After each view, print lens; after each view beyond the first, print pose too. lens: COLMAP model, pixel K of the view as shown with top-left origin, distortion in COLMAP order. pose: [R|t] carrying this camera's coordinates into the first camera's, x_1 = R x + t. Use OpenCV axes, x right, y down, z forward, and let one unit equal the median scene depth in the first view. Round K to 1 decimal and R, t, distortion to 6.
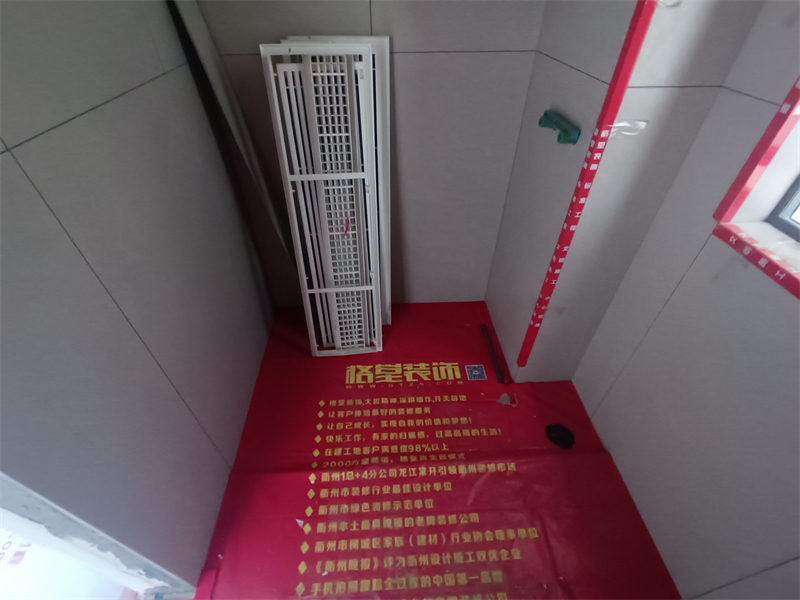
lens RADIAL K [[367.4, 0, 395.9], [0, 367.4, 306.8], [0, 0, 1]] dist [-0.003908, 0.000751]
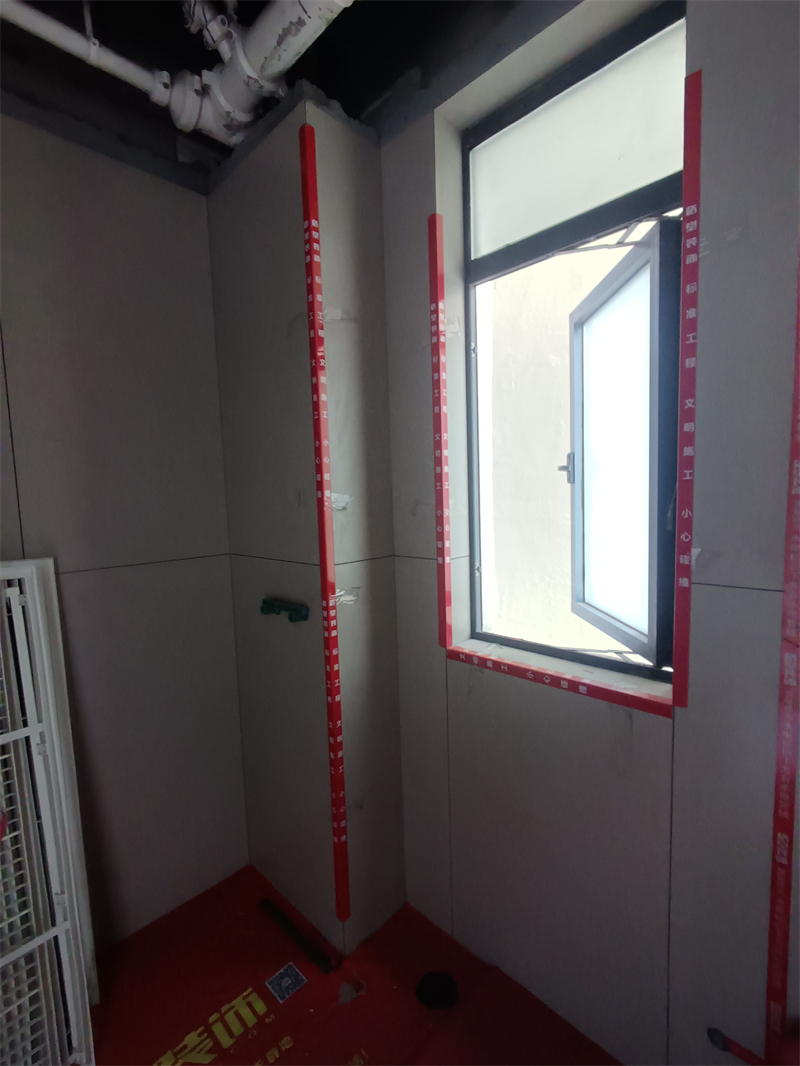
lens RADIAL K [[489.6, 0, 406.0], [0, 489.6, 536.3], [0, 0, 1]] dist [-0.003908, 0.000751]
pose [[0.729639, -0.078181, 0.679349, -0.164652], [0.480504, 0.765472, -0.427981, 0.069685], [-0.486563, 0.638701, 0.596085, -0.064676]]
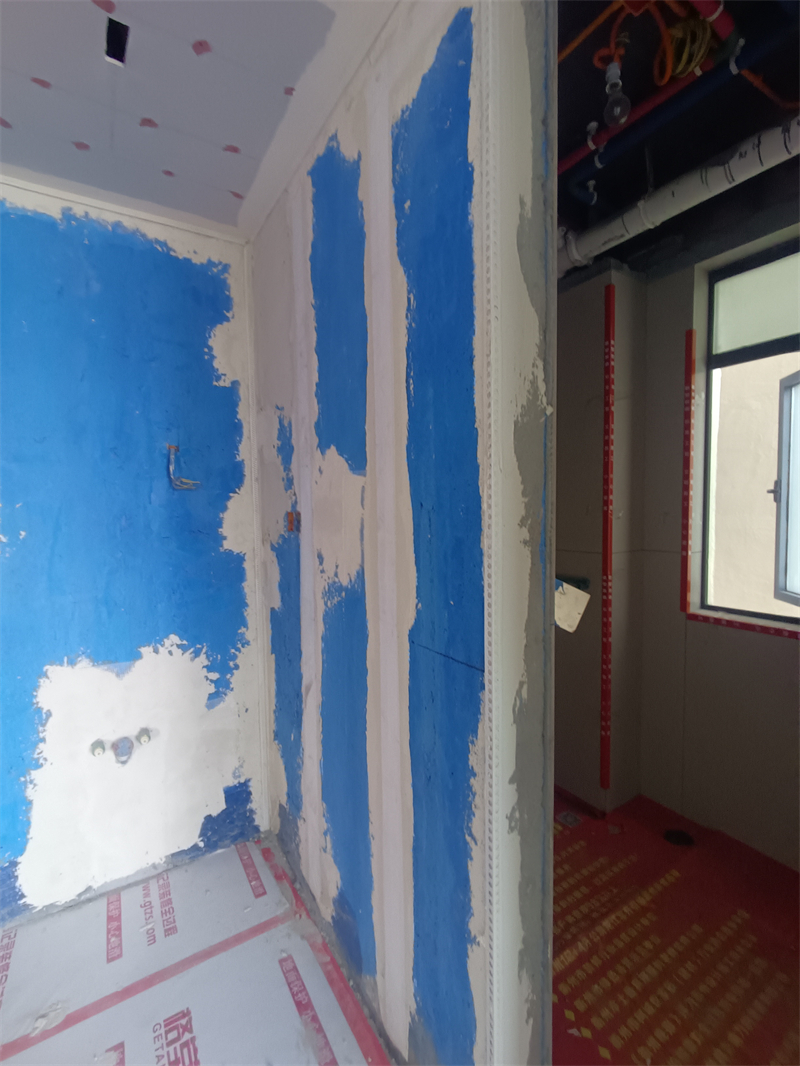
lens RADIAL K [[489.6, 0, 406.3], [0, 489.6, 537.5], [0, 0, 1]] dist [-0.003908, 0.000751]
pose [[0.869005, -0.041395, 0.493069, -0.948691], [0.342275, 0.769906, -0.538603, 0.196774], [-0.357321, 0.636814, 0.683220, -0.229635]]
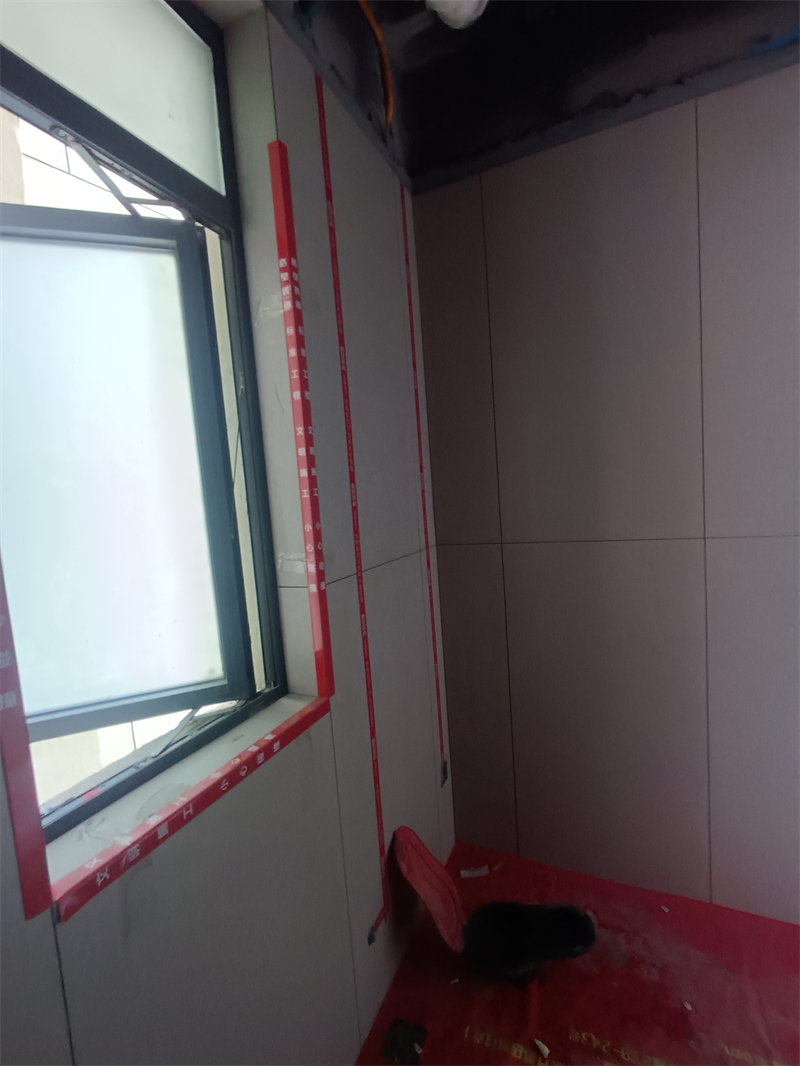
lens RADIAL K [[489.6, 0, 402.0], [0, 489.6, 537.4], [0, 0, 1]] dist [-0.003908, 0.000751]
pose [[-0.880139, 0.023899, 0.474114, 0.110394], [0.371191, 0.657233, 0.655944, -0.534258], [-0.295927, 0.753309, -0.587327, 0.591584]]
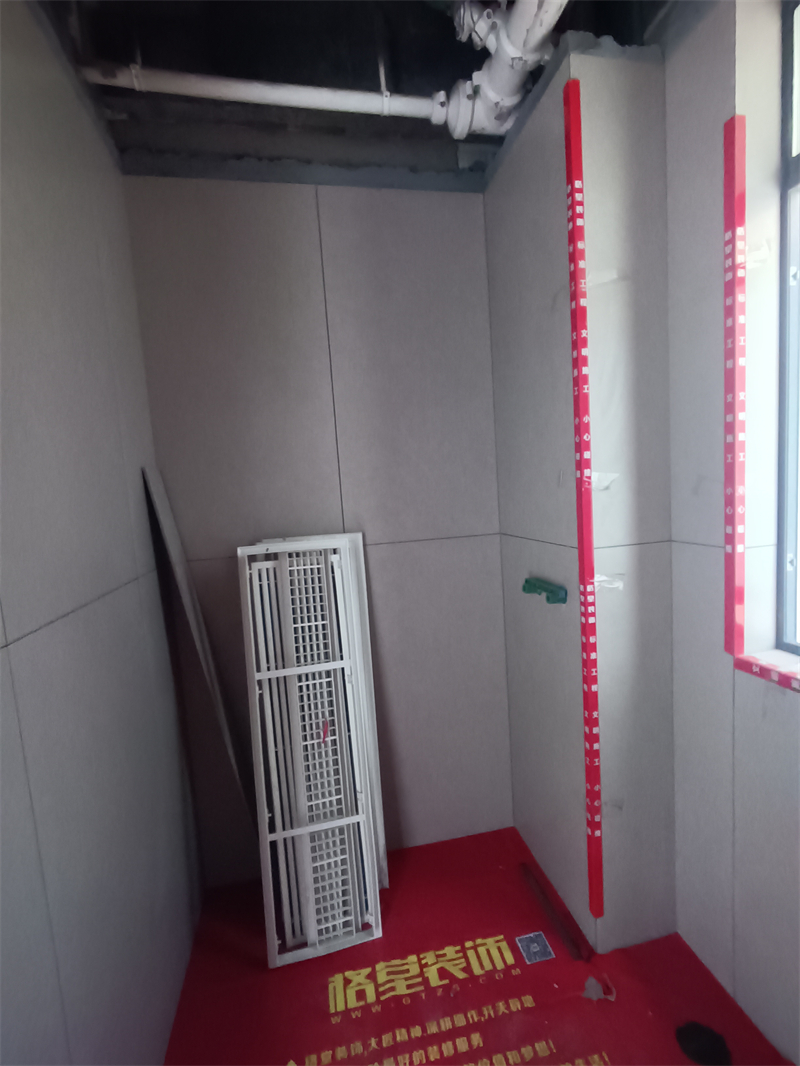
lens RADIAL K [[489.6, 0, 407.3], [0, 489.6, 537.4], [0, 0, 1]] dist [-0.003908, 0.000751]
pose [[0.985807, -0.075373, 0.150009, -0.091725], [0.150231, 0.794886, -0.587867, 0.100999], [-0.074931, 0.602060, 0.794927, -0.097513]]
